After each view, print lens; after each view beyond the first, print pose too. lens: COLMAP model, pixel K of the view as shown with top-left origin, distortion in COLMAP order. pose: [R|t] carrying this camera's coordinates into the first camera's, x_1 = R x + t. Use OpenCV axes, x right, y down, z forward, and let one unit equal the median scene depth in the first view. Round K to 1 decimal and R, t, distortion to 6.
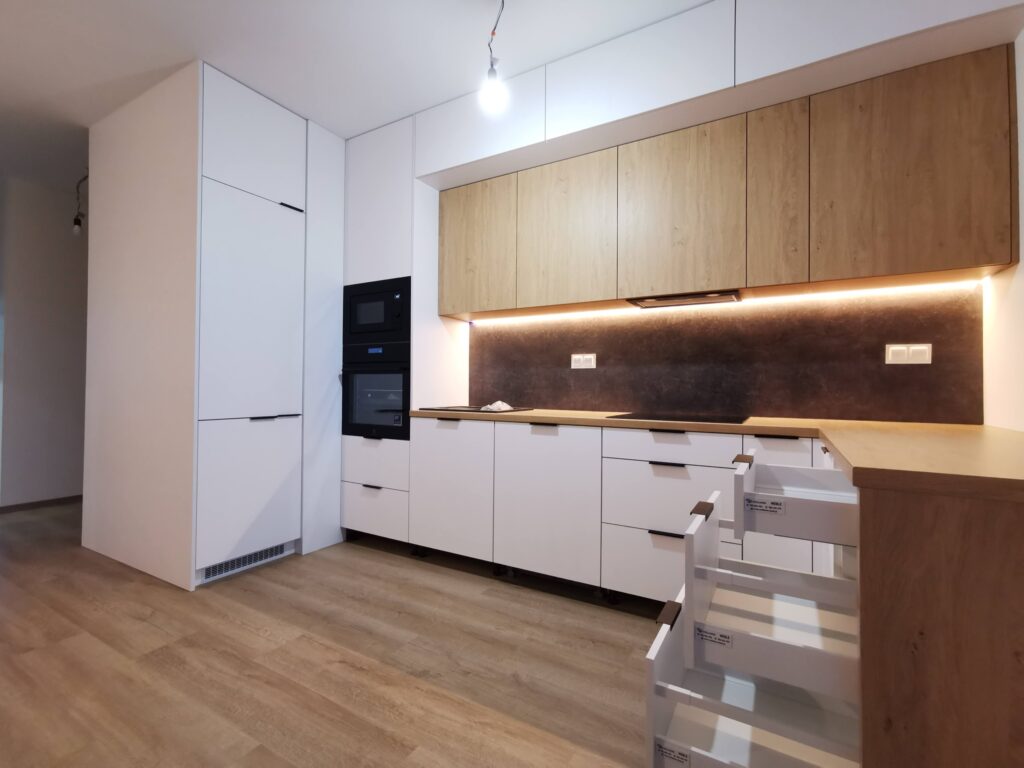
lens RADIAL K [[469.3, 0, 509.9], [0, 469.3, 381.6], [0, 0, 1]] dist [-0.002660, 0.007966]
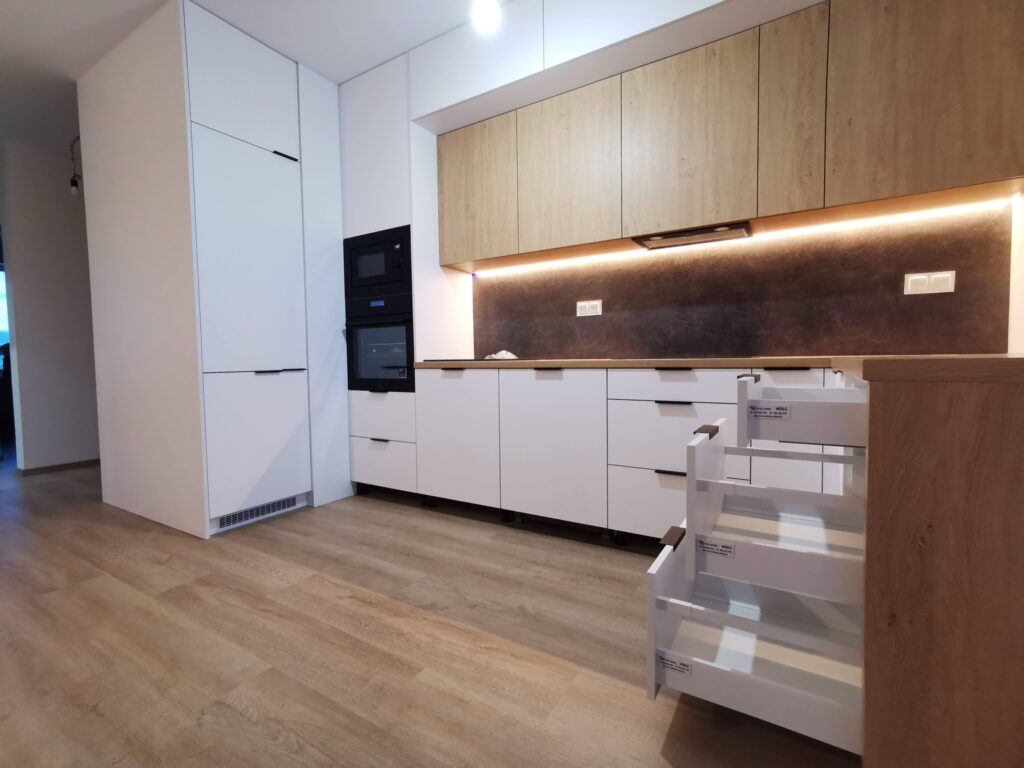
lens RADIAL K [[469.3, 0, 509.8], [0, 469.3, 381.3], [0, 0, 1]] dist [-0.002660, 0.007966]
pose [[0.999441, -0.021909, -0.025254, 0.014902], [0.023384, 0.997945, 0.059662, 0.051704], [0.023895, -0.060220, 0.997899, 0.013136]]
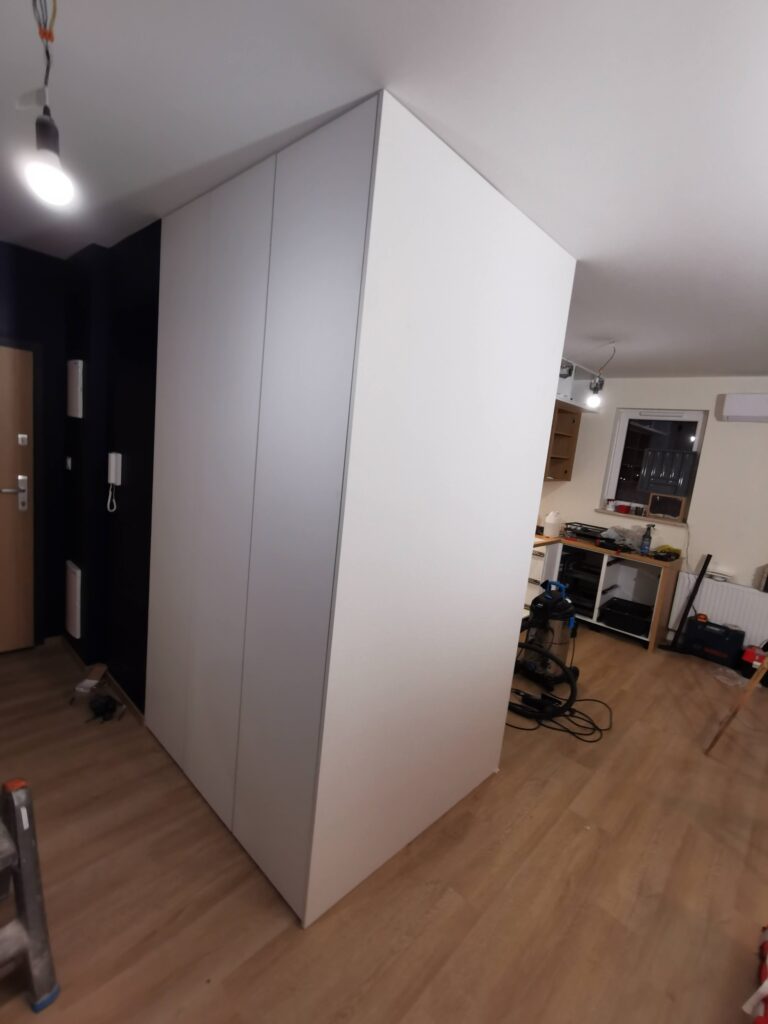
lens RADIAL K [[469.3, 0, 387.3], [0, 469.3, 505.4], [0, 0, 1]] dist [-0.002660, 0.007966]
pose [[0.223221, -0.125101, 0.966707, -1.587792], [-0.113962, 0.981580, 0.153341, -0.279238], [-0.968083, -0.144397, 0.204852, 1.009385]]
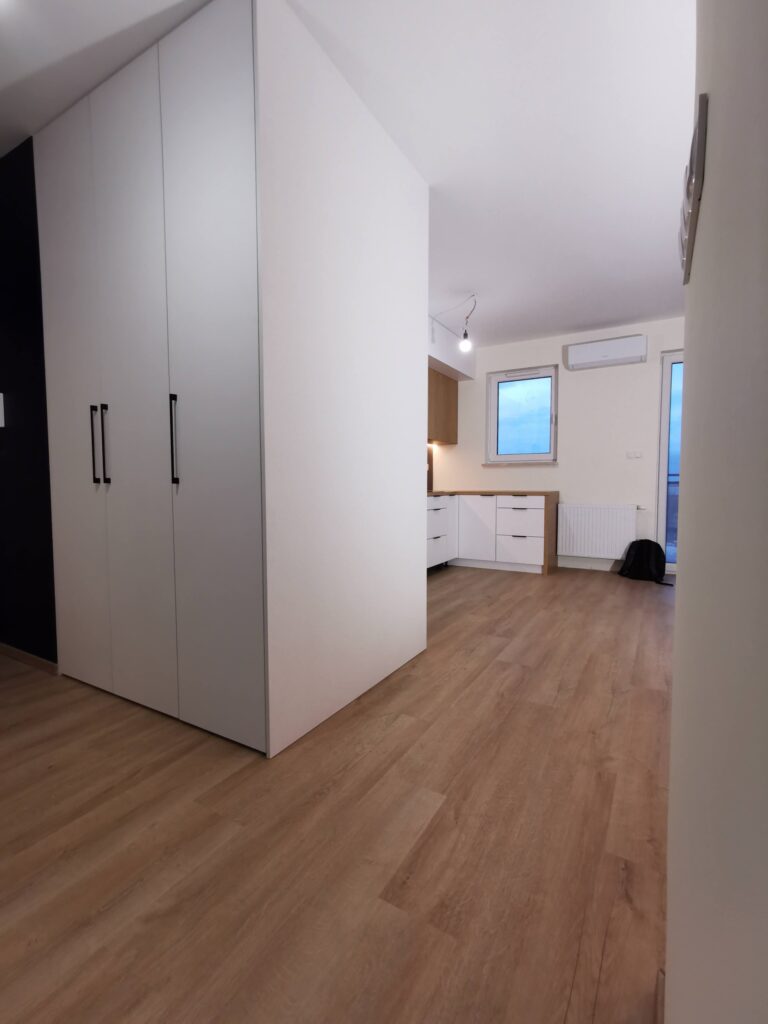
lens RADIAL K [[469.3, 0, 387.3], [0, 469.3, 510.3], [0, 0, 1]] dist [-0.002660, 0.007966]
pose [[0.000982, -0.067775, 0.997700, -1.693877], [-0.008626, 0.997663, 0.067781, 0.010976], [-0.999962, -0.008673, 0.000395, 1.006218]]
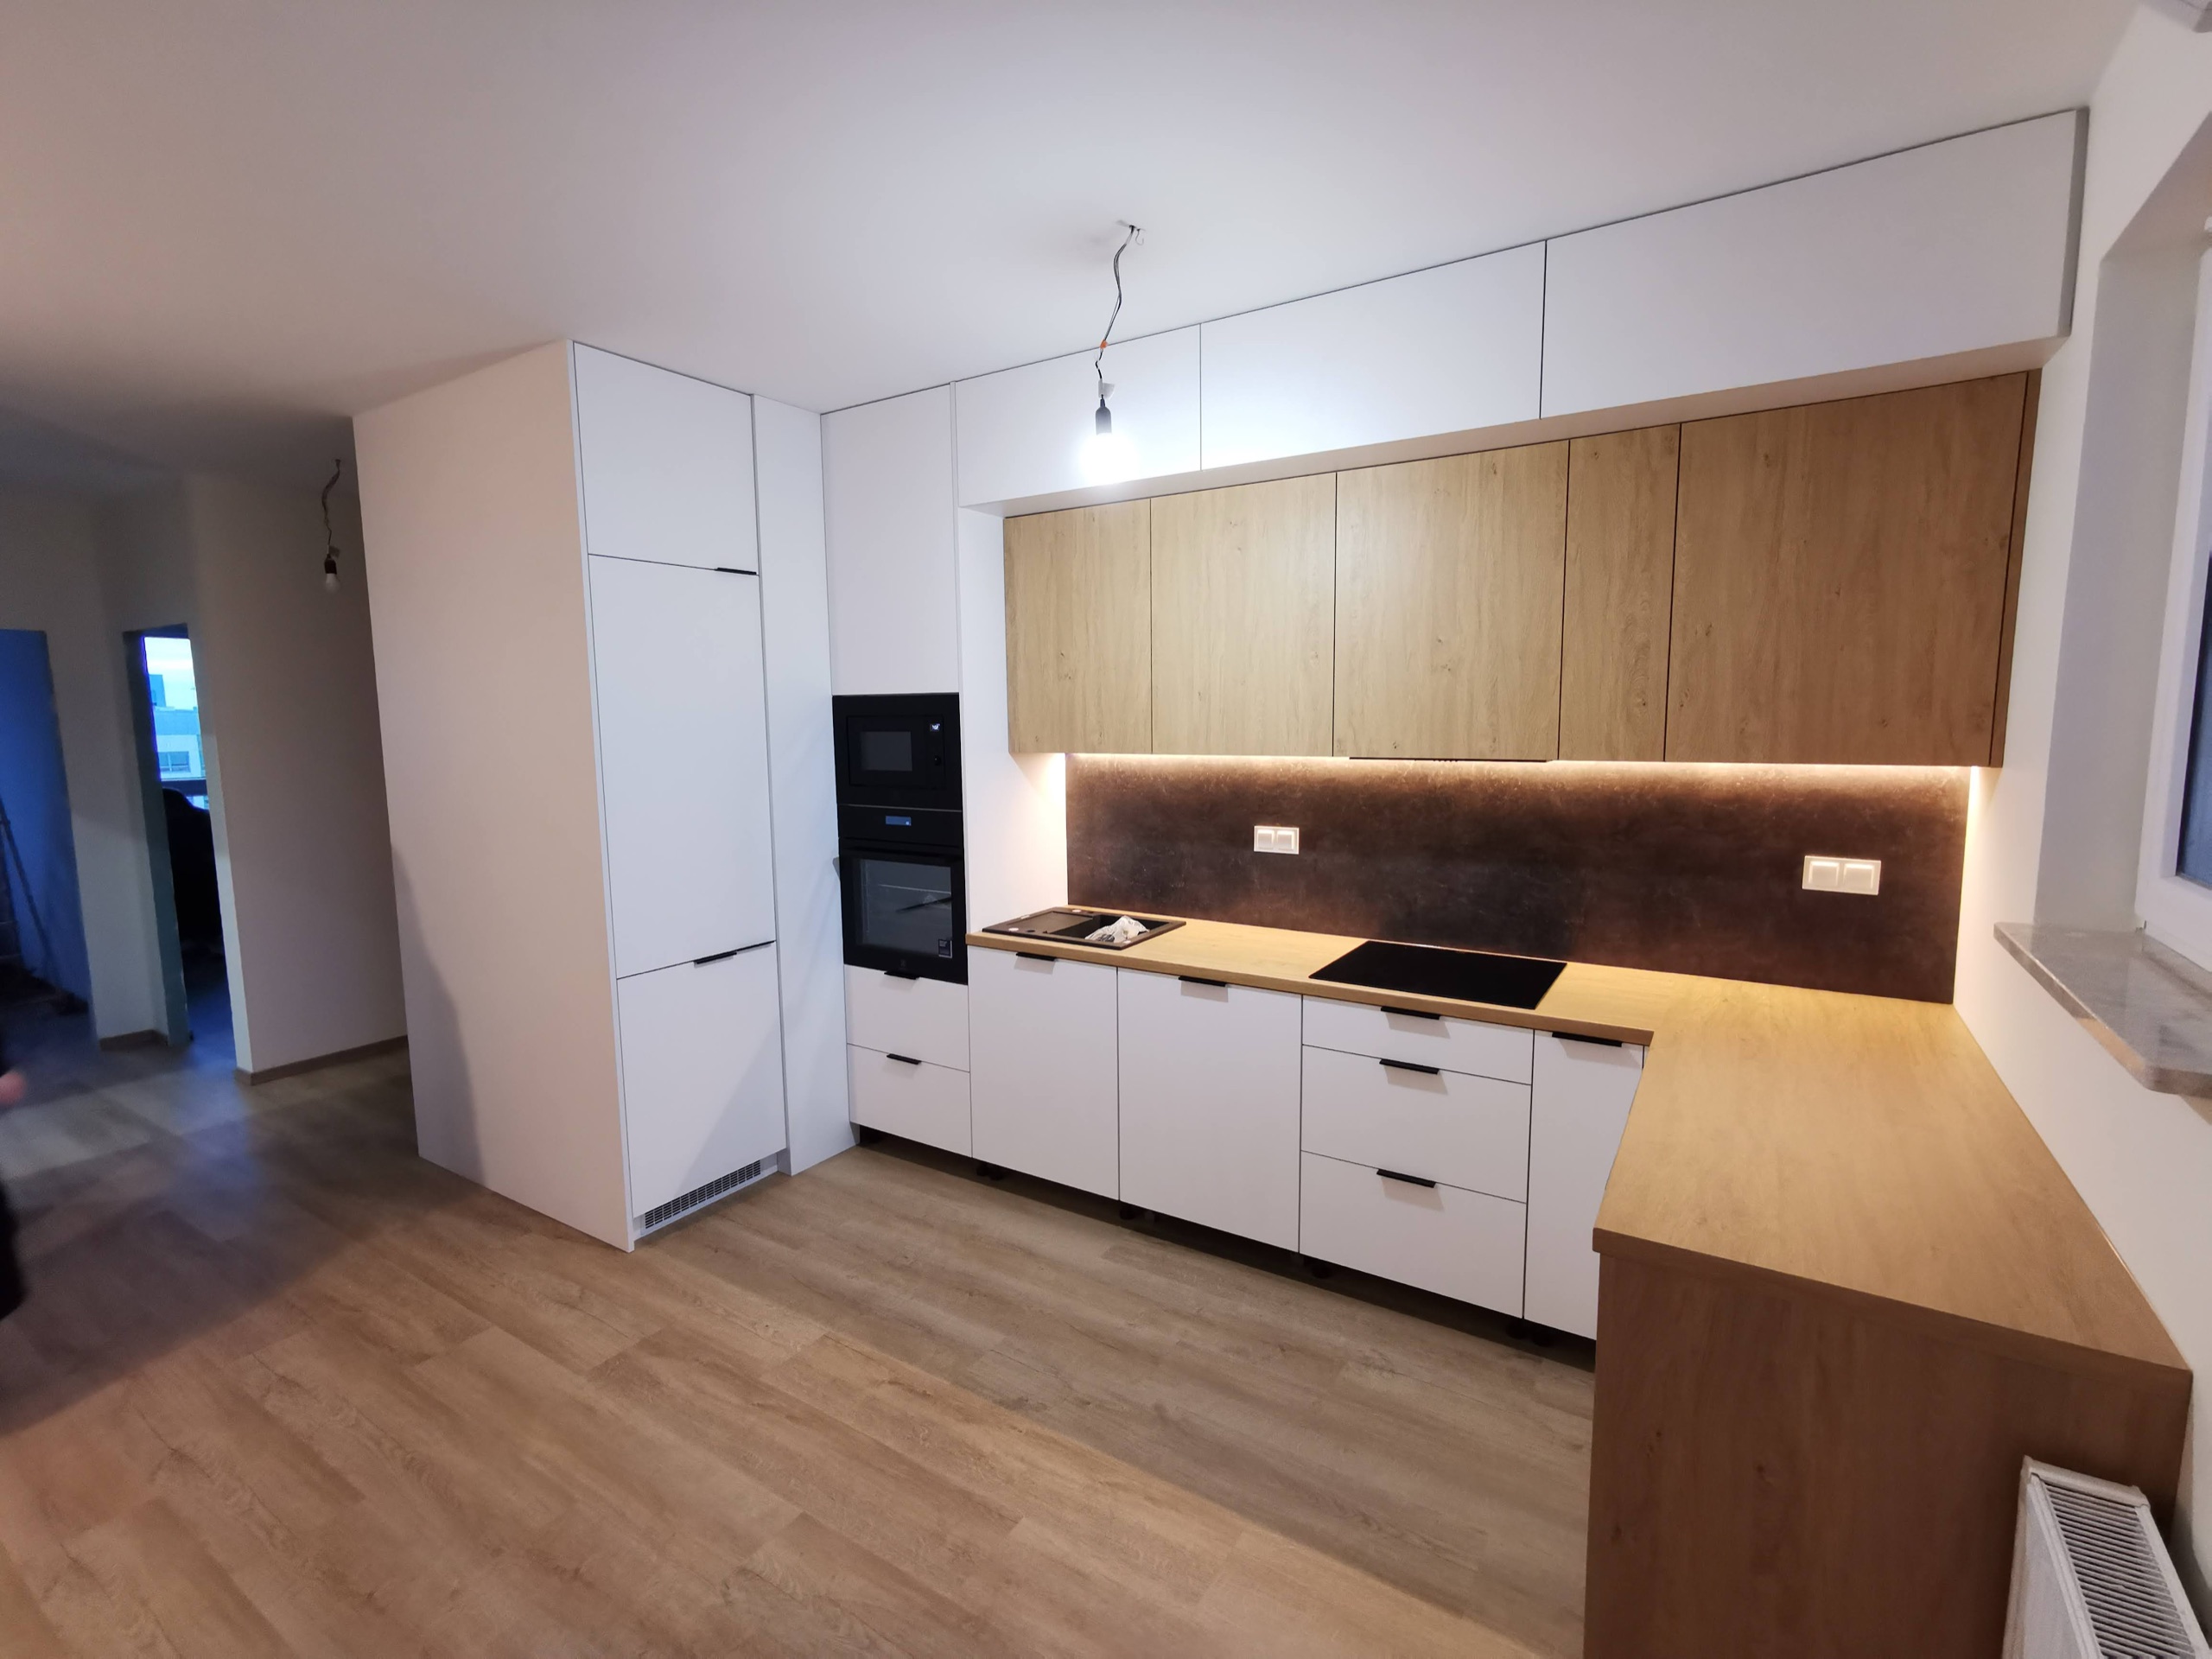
lens RADIAL K [[1013.8, 0, 1102.5], [0, 1013.8, 824.6], [0, 0, 1]] dist [-0.002660, 0.007966]
pose [[0.999043, -0.016139, -0.040665, 0.002203], [0.021041, 0.992164, 0.123155, -0.235326], [0.038358, -0.123893, 0.991554, -0.201332]]
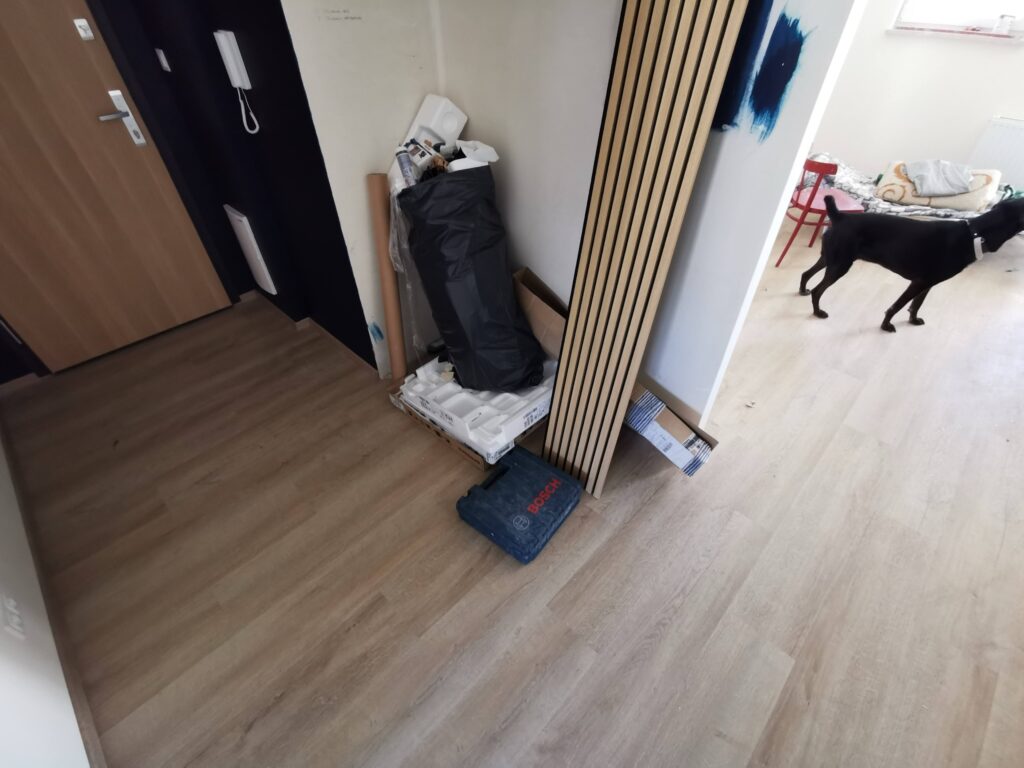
lens RADIAL K [[469.3, 0, 513.9], [0, 469.3, 380.6], [0, 0, 1]] dist [-0.002660, 0.007966]
pose [[0.242729, -0.649215, 0.720835, -1.415890], [0.005192, 0.743915, 0.668254, -0.241519], [-0.970080, -0.158463, 0.183940, 1.213650]]
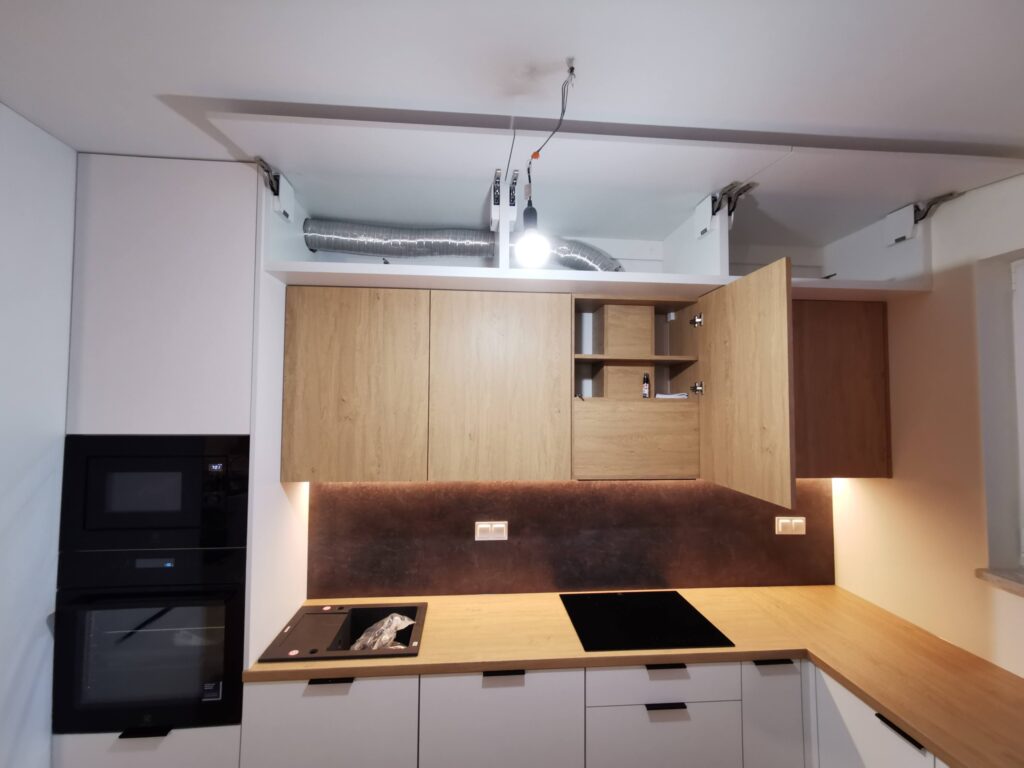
lens RADIAL K [[469.3, 0, 508.5], [0, 469.3, 382.8], [0, 0, 1]] dist [-0.002660, 0.007966]
pose [[0.815895, 0.021466, 0.577802, -0.314693], [-0.006004, 0.999571, -0.028658, -0.301410], [-0.578169, 0.019913, 0.815674, 0.370052]]
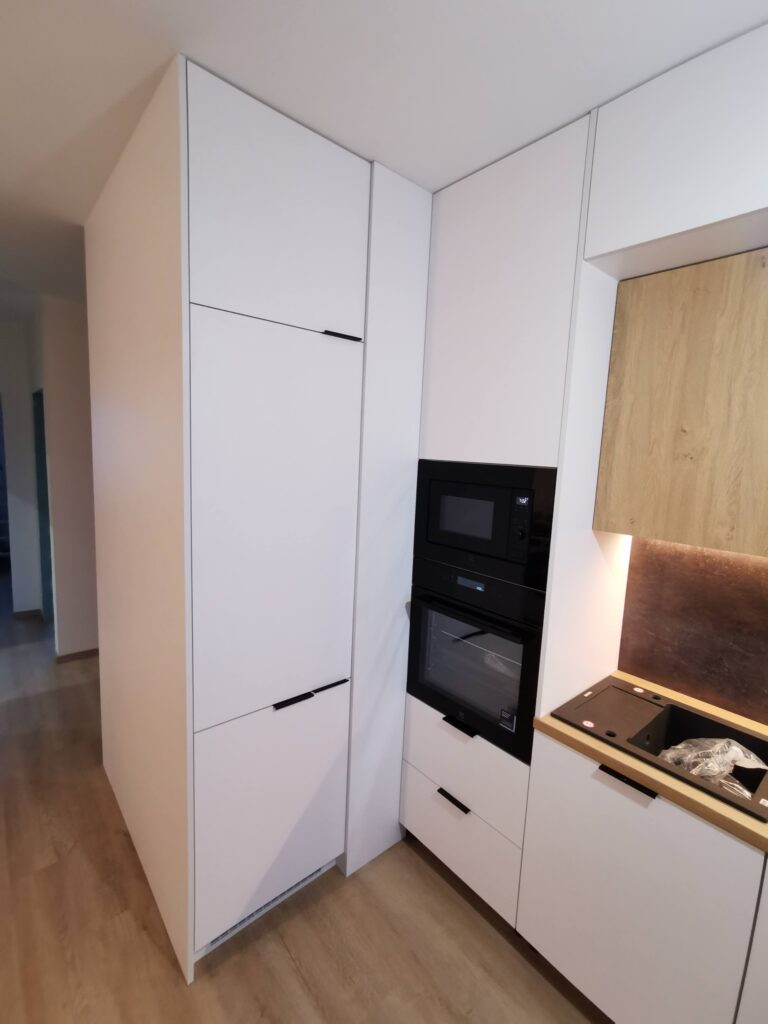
lens RADIAL K [[469.3, 0, 386.6], [0, 469.3, 511.0], [0, 0, 1]] dist [-0.002660, 0.007966]
pose [[0.947484, 0.075444, -0.310776, -0.245803], [-0.033416, 0.989811, 0.138409, -0.266237], [0.318052, -0.120755, 0.940352, 0.507849]]
